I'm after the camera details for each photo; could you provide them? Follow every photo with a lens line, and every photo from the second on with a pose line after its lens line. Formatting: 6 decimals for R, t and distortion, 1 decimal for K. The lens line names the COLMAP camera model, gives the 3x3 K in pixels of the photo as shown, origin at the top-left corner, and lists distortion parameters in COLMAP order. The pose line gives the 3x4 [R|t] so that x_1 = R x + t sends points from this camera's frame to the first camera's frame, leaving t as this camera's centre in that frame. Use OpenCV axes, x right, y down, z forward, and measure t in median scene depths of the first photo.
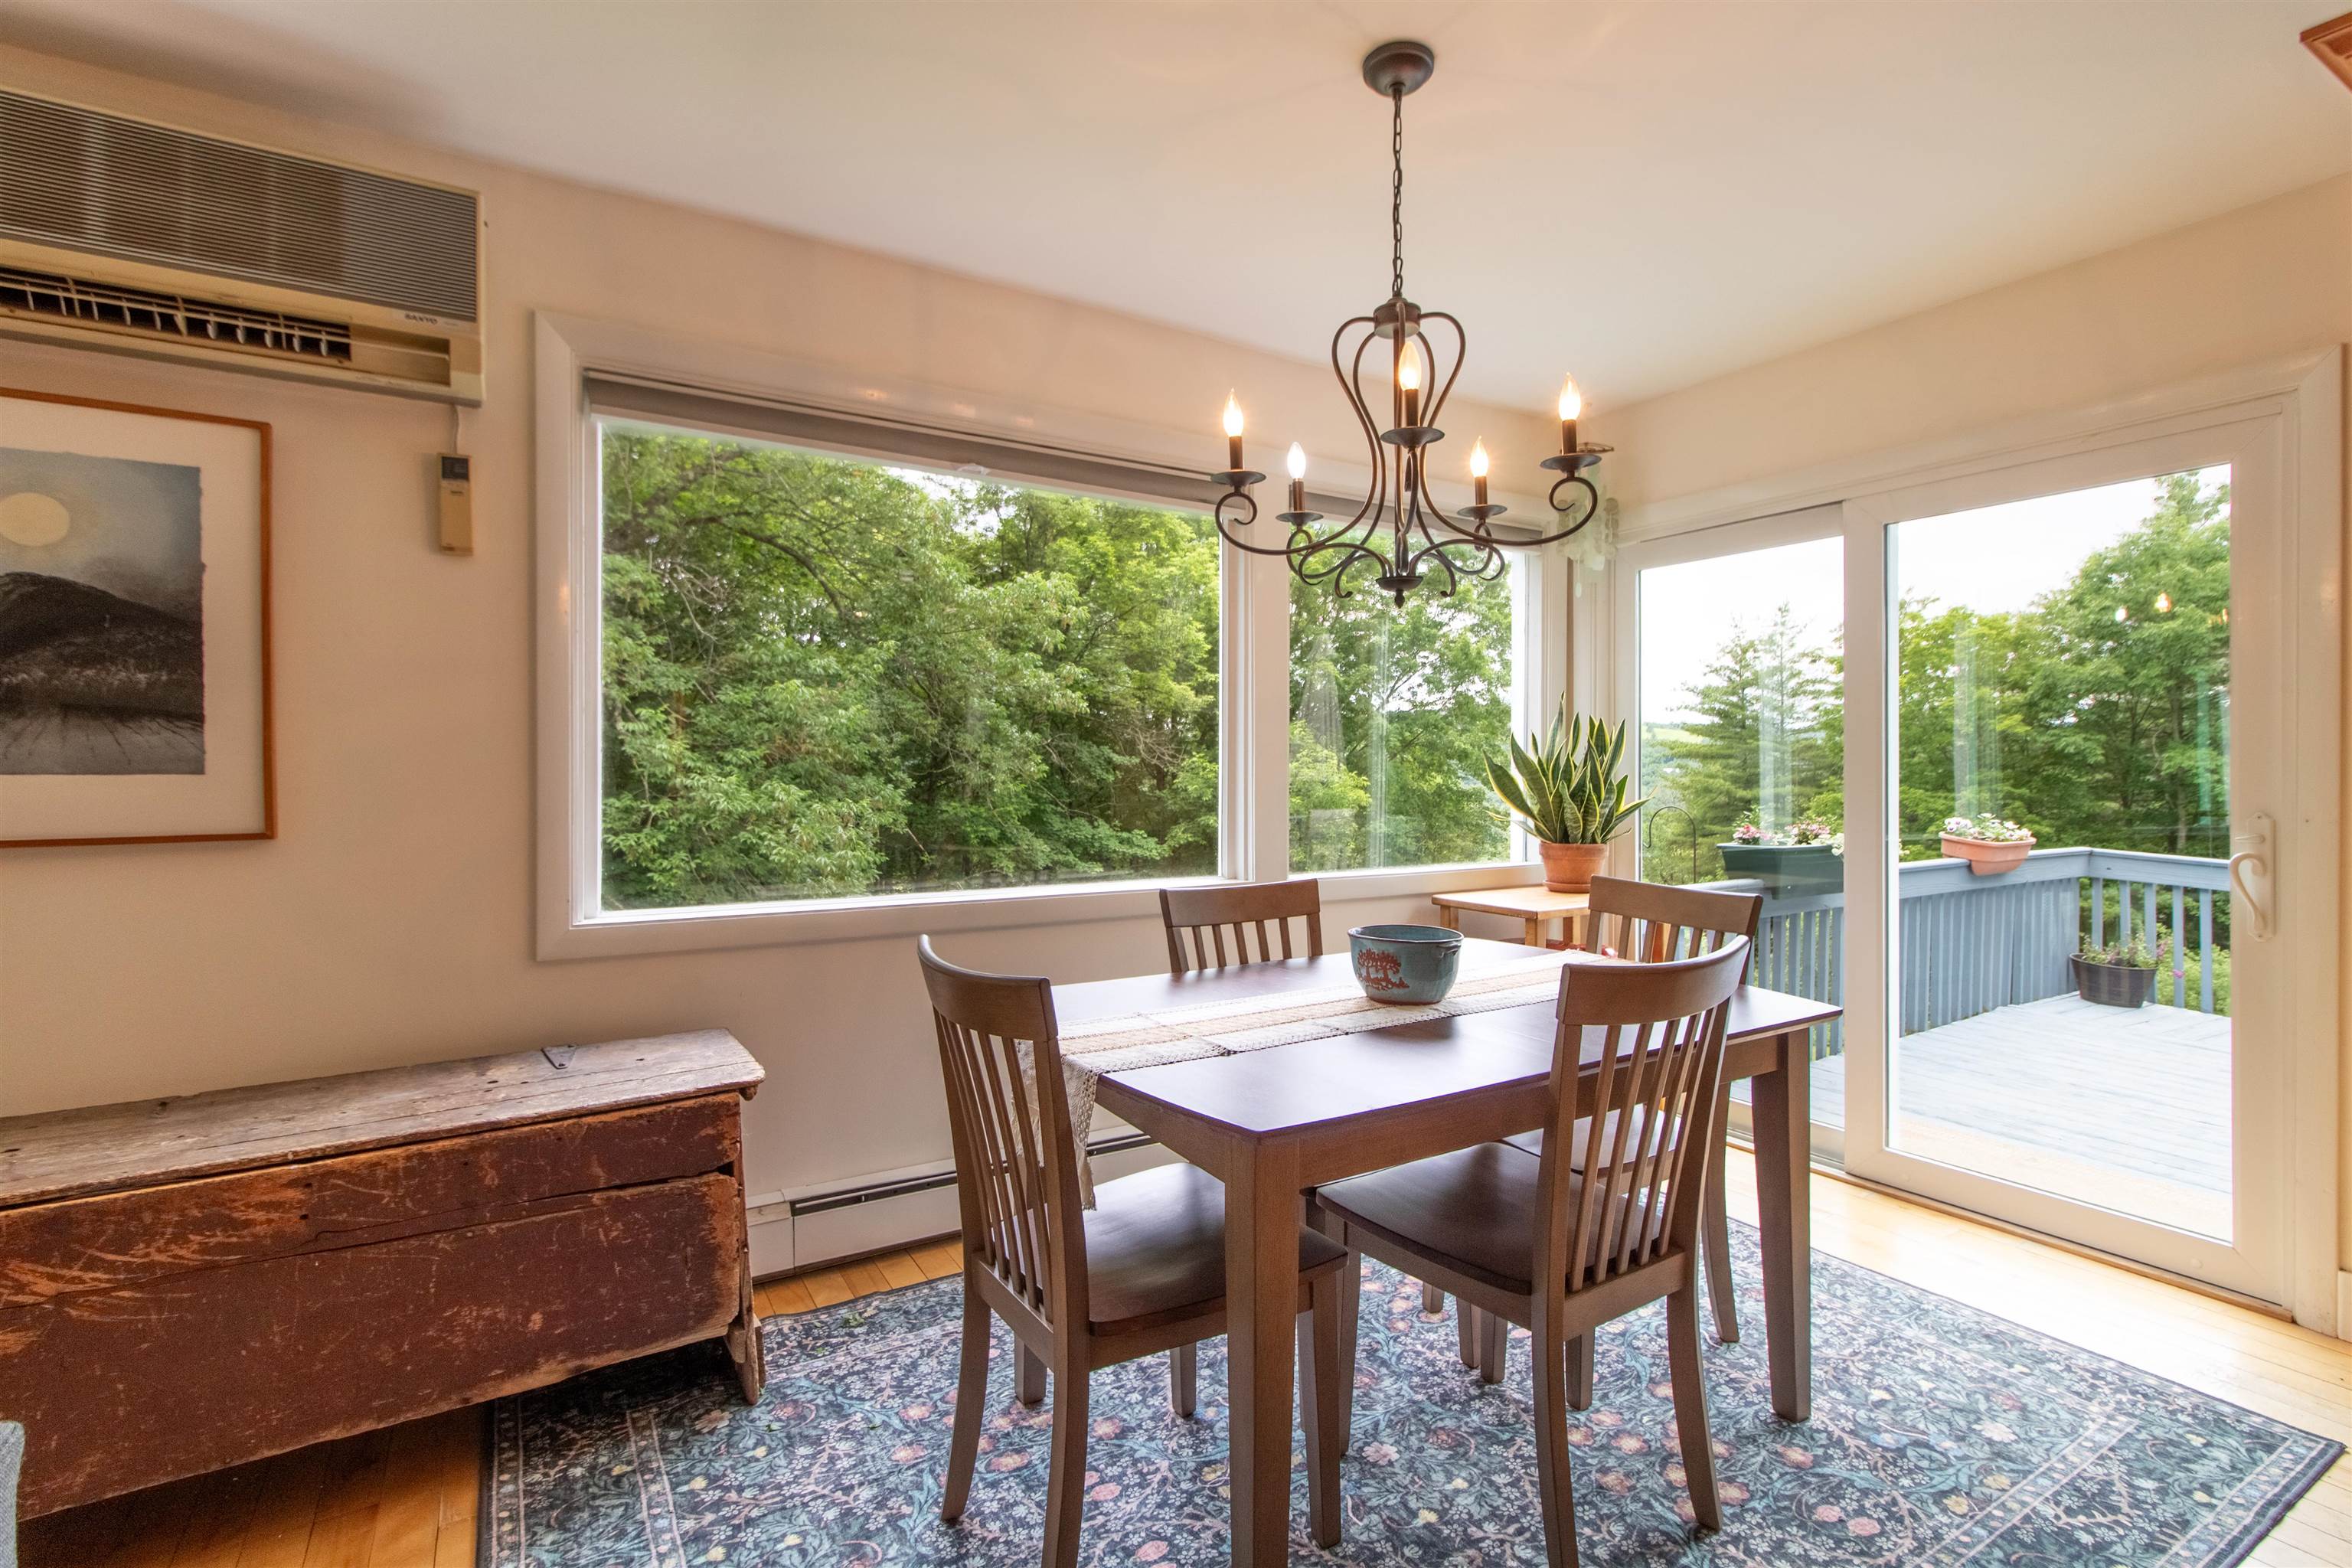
lens RADIAL K [[1114.8, 0, 1163.9], [0, 1114.8, 777.6], [0, 0, 1]] dist [0.000530, 0.001908]
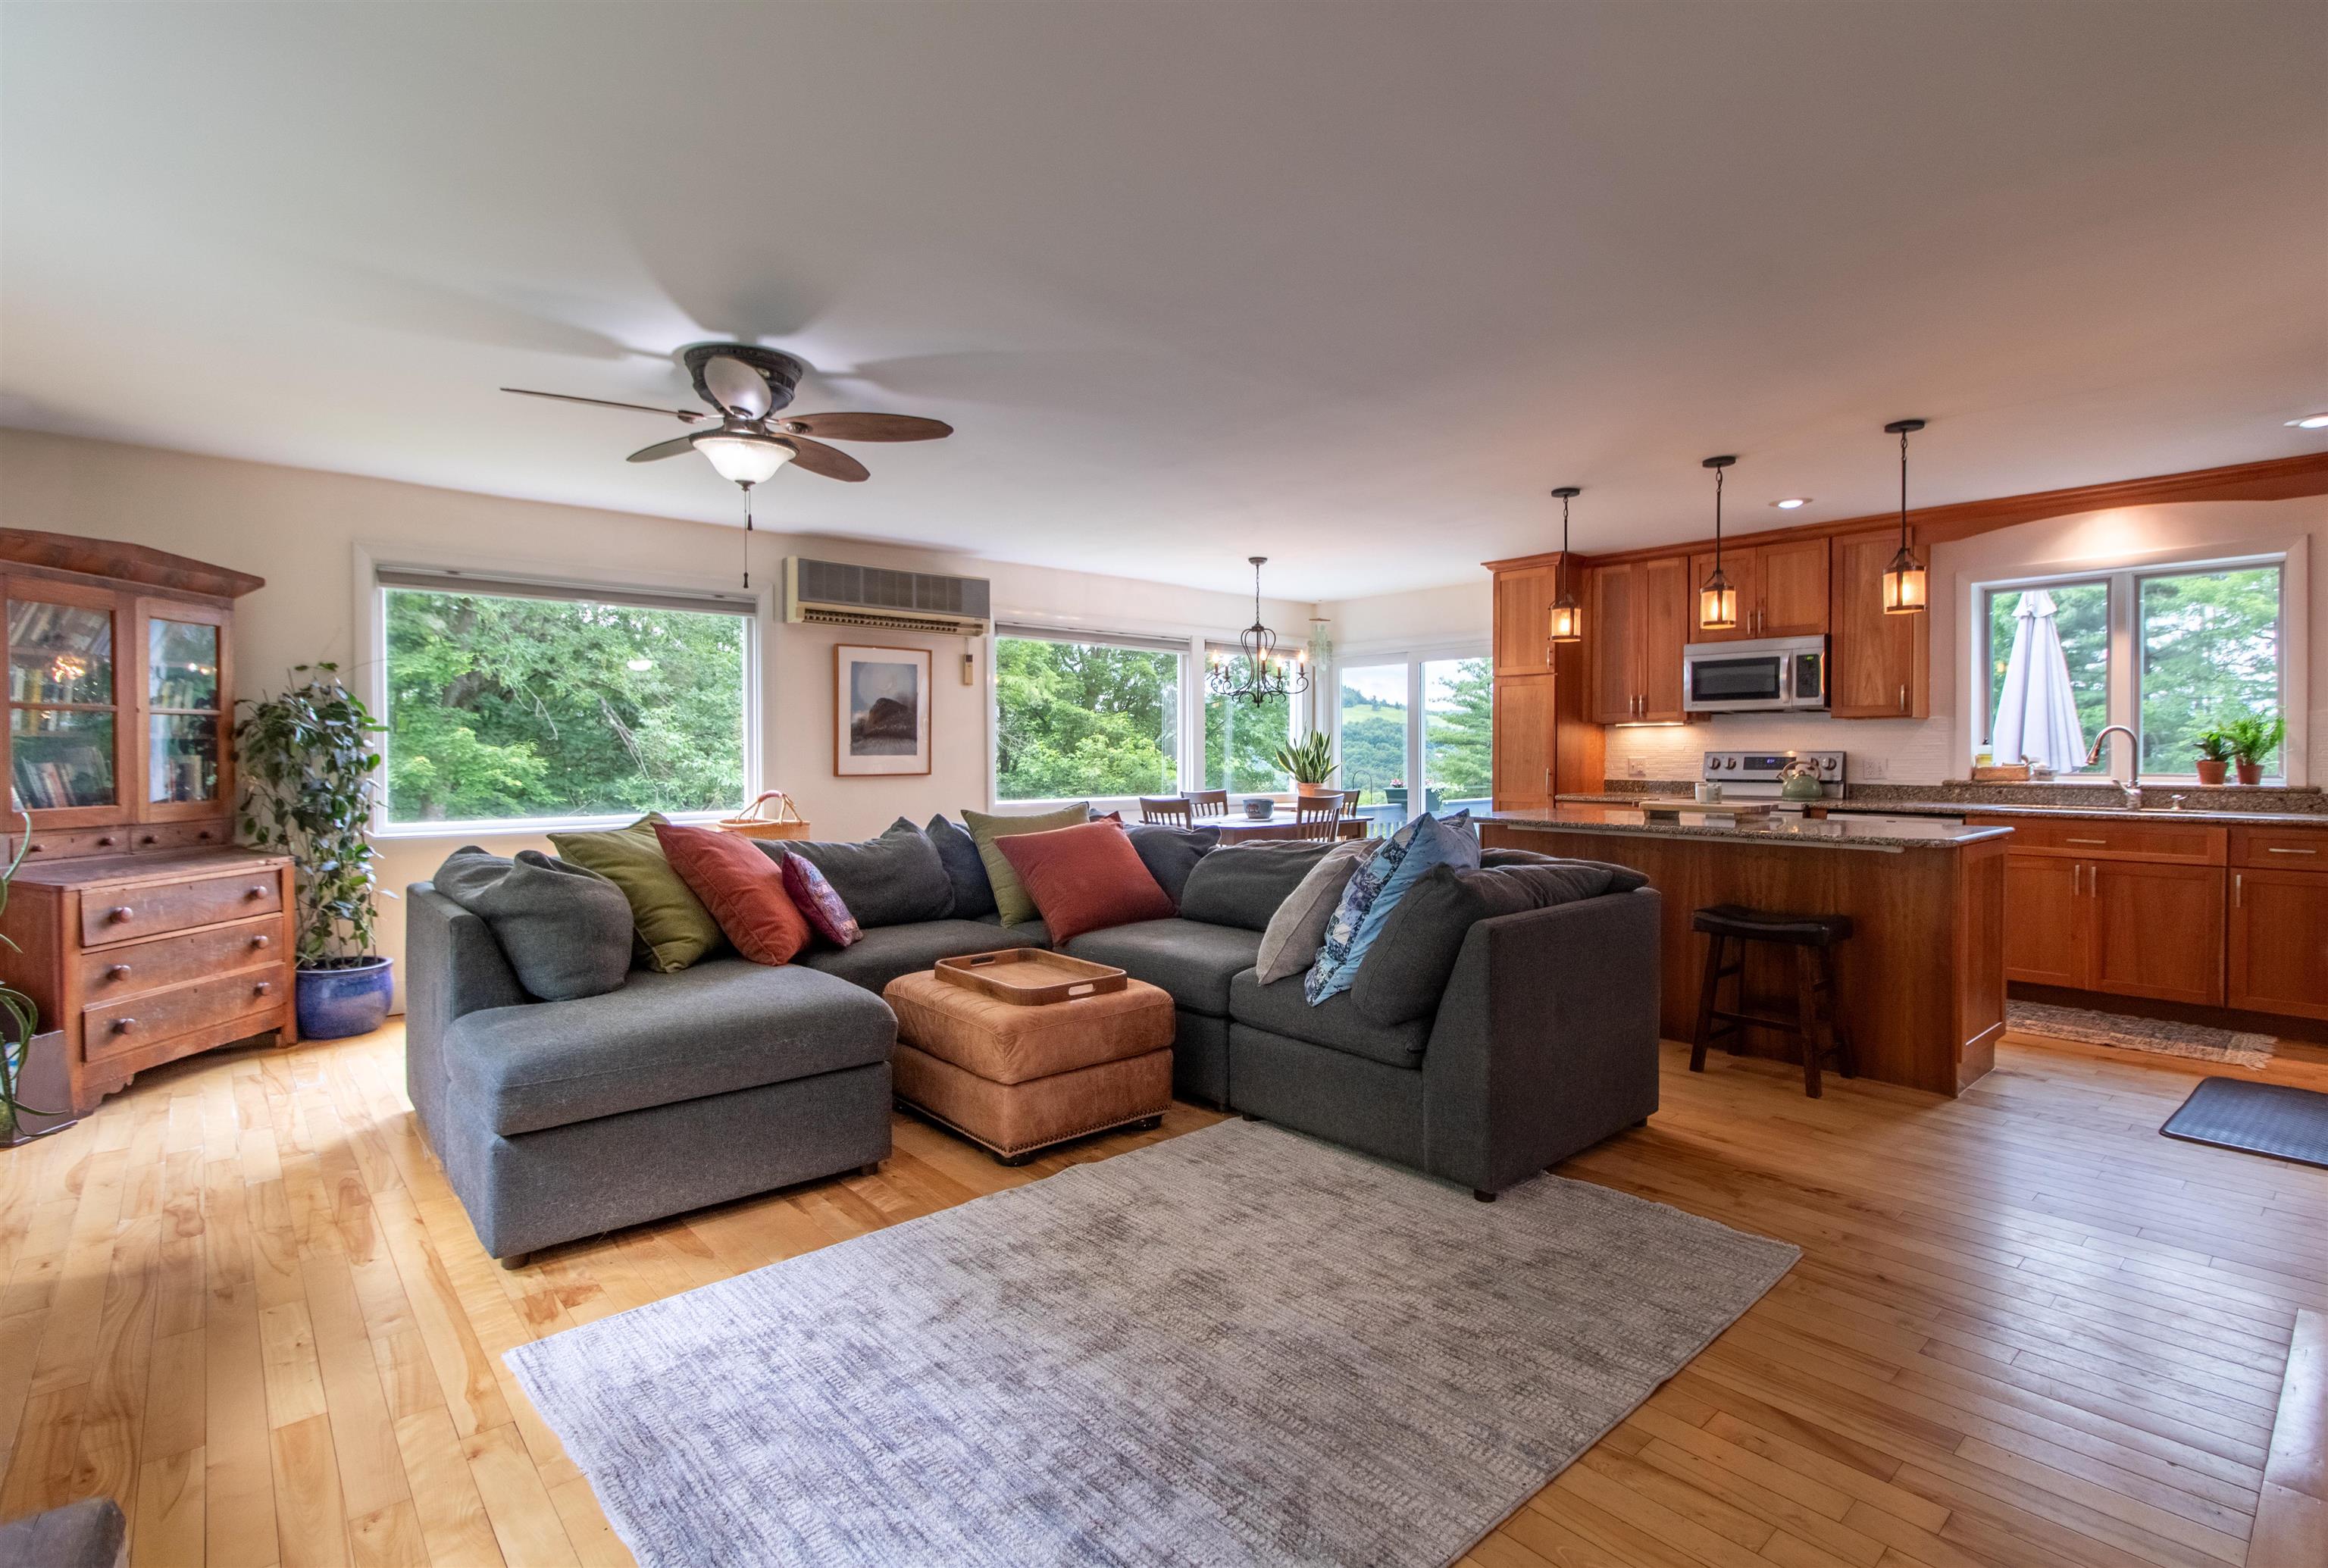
lens RADIAL K [[1075.8, 0, 1184.1], [0, 1075.8, 766.7], [0, 0, 1]] dist [-0.000548, 0.000009]
pose [[0.980433, -0.005653, 0.196771, -0.384958], [0.005000, 0.999980, 0.003814, 0.013526], [-0.196789, -0.002755, 0.980442, -1.282181]]
